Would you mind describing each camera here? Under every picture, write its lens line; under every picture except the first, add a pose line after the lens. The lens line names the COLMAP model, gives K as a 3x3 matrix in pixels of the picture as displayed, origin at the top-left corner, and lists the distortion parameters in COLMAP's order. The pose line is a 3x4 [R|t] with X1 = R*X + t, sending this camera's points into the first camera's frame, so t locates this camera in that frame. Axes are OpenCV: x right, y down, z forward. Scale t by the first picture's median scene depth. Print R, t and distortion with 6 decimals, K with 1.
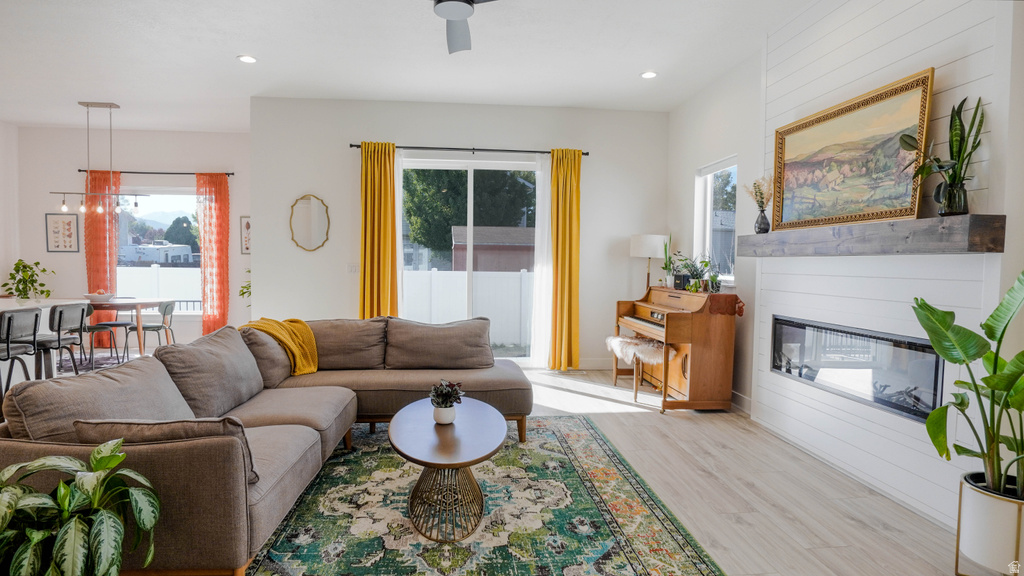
lens RADIAL K [[561.9, 0, 511.0], [0, 561.9, 290.5], [0, 0, 1]] dist [-0.032022, 0.003387]
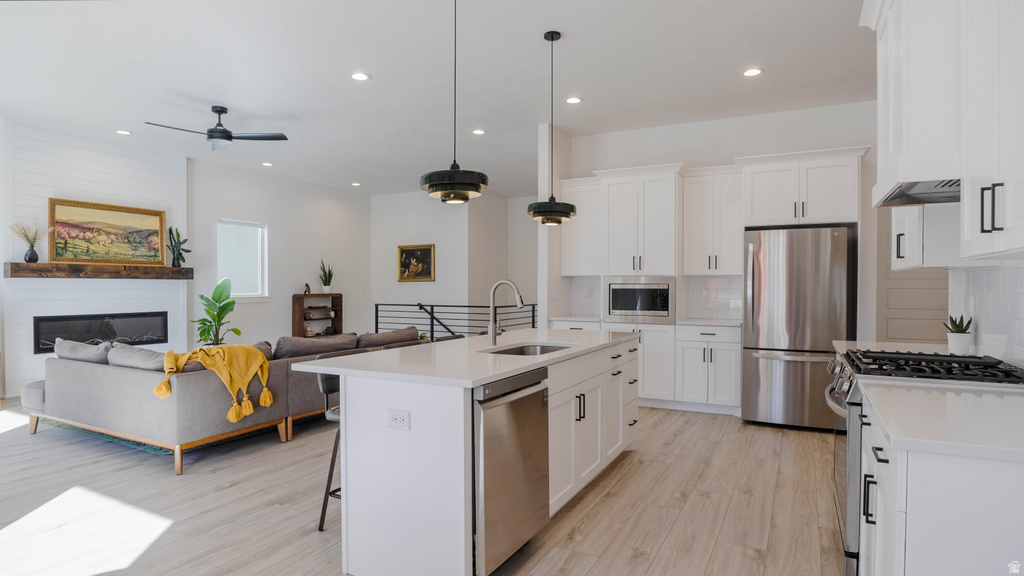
lens RADIAL K [[549.1, 0, 512.0], [0, 549.1, 288.0], [0, 0, 1]] dist [-0.031098, 0.001943]
pose [[-0.835827, -0.017734, 0.548706, -1.403632], [0.012703, 0.998586, 0.051623, -0.092352], [-0.548845, 0.050118, -0.834420, 1.506198]]
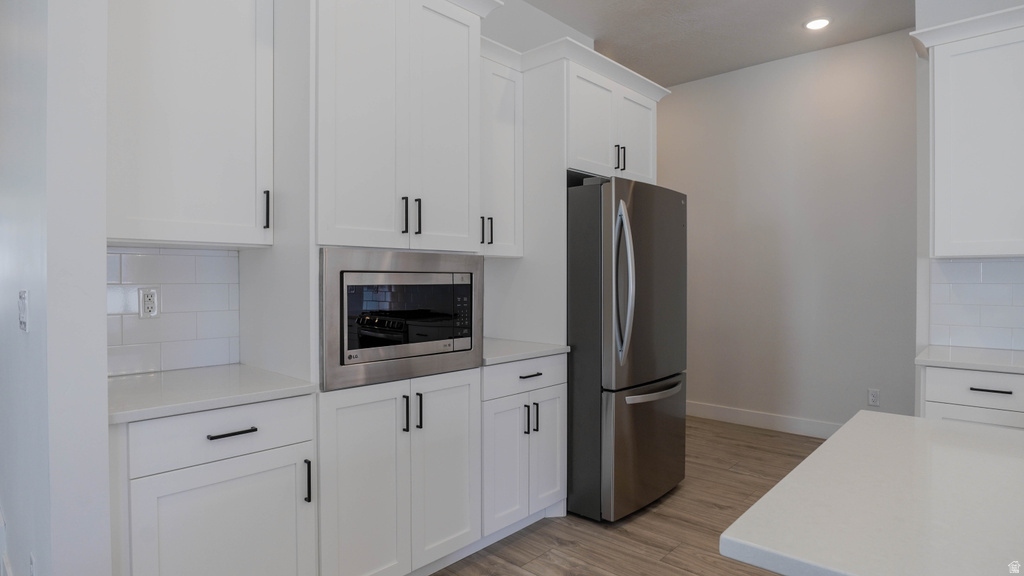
lens RADIAL K [[549.1, 0, 512.0], [0, 549.1, 288.0], [0, 0, 1]] dist [-0.031098, 0.001943]
pose [[-0.749651, -0.001441, -0.661832, -0.651653], [-0.040759, 0.998200, 0.043995, -0.039825], [0.660577, 0.059956, -0.748361, 0.640029]]
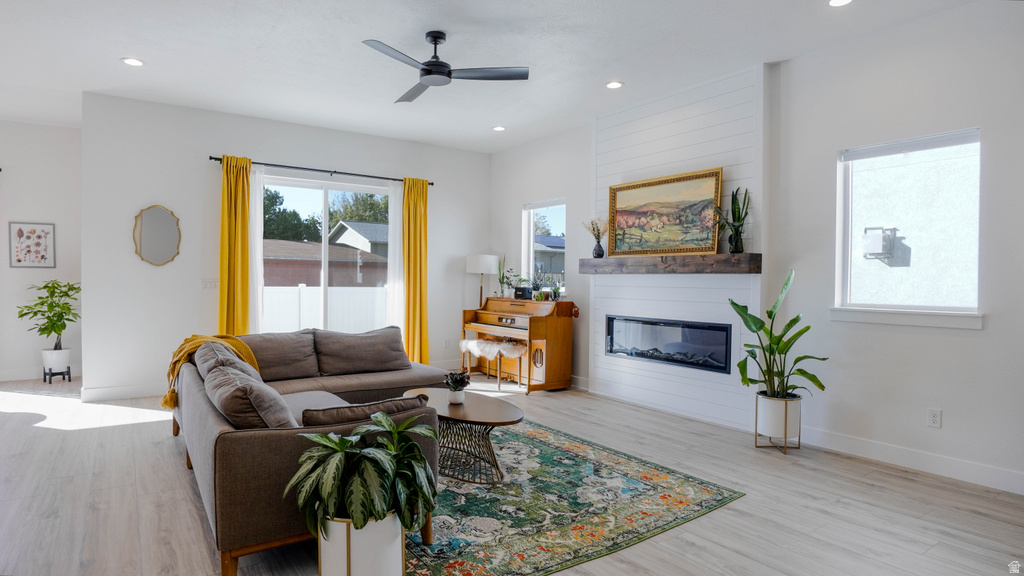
lens RADIAL K [[570.5, 0, 510.4], [0, 570.5, 291.5], [0, 0, 1]] dist [-0.029664, 0.002781]
pose [[0.873220, -0.012798, 0.487158, -0.456297], [0.023418, 0.999602, -0.015715, 0.000970], [-0.486763, 0.025131, 0.873172, -0.153438]]
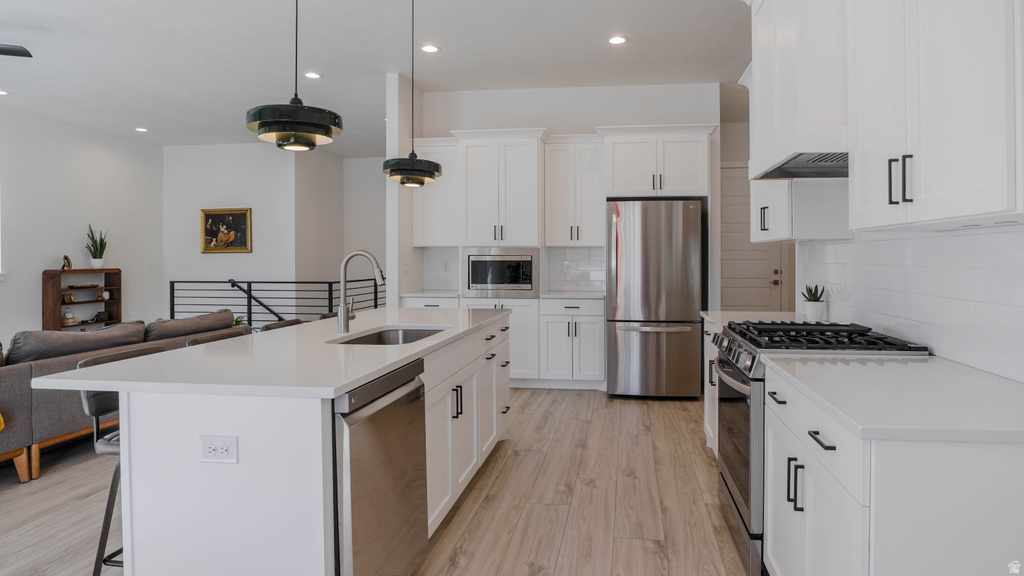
lens RADIAL K [[568.0, 0, 551.5], [0, 568.0, 261.2], [0, 0, 1]] dist [-0.033352, 0.008391]
pose [[-0.974839, -0.014610, 0.222430, -1.323577], [-0.002252, 0.998444, 0.055713, -0.088209], [-0.222898, 0.053810, -0.973356, 1.441500]]
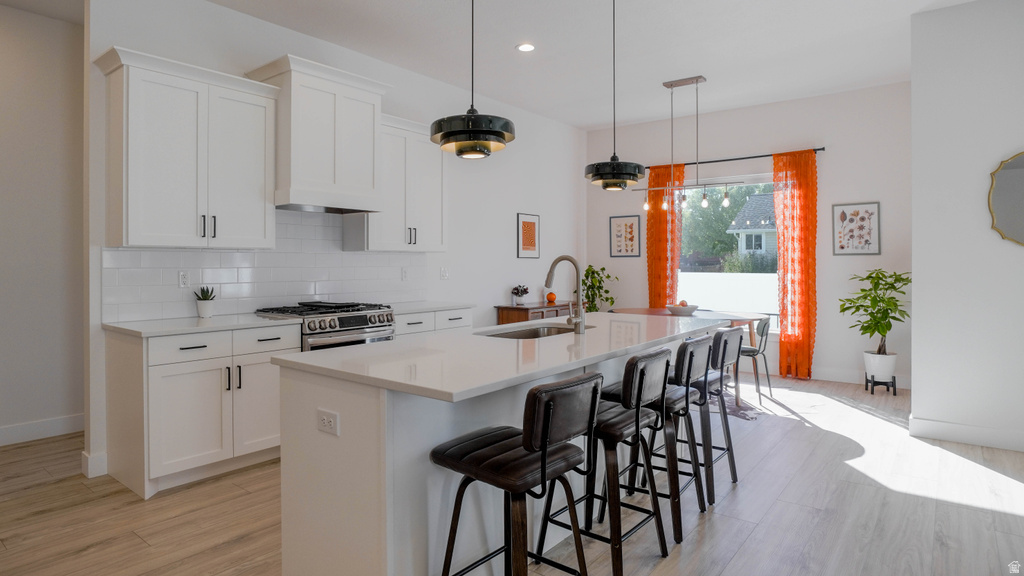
lens RADIAL K [[569.1, 0, 510.3], [0, 569.1, 264.3], [0, 0, 1]] dist [-0.038440, 0.001898]
pose [[0.724816, -0.011595, -0.688845, -0.531652], [-0.023818, 0.998839, -0.041874, -0.021837], [0.688531, 0.046758, 0.723698, 0.305995]]
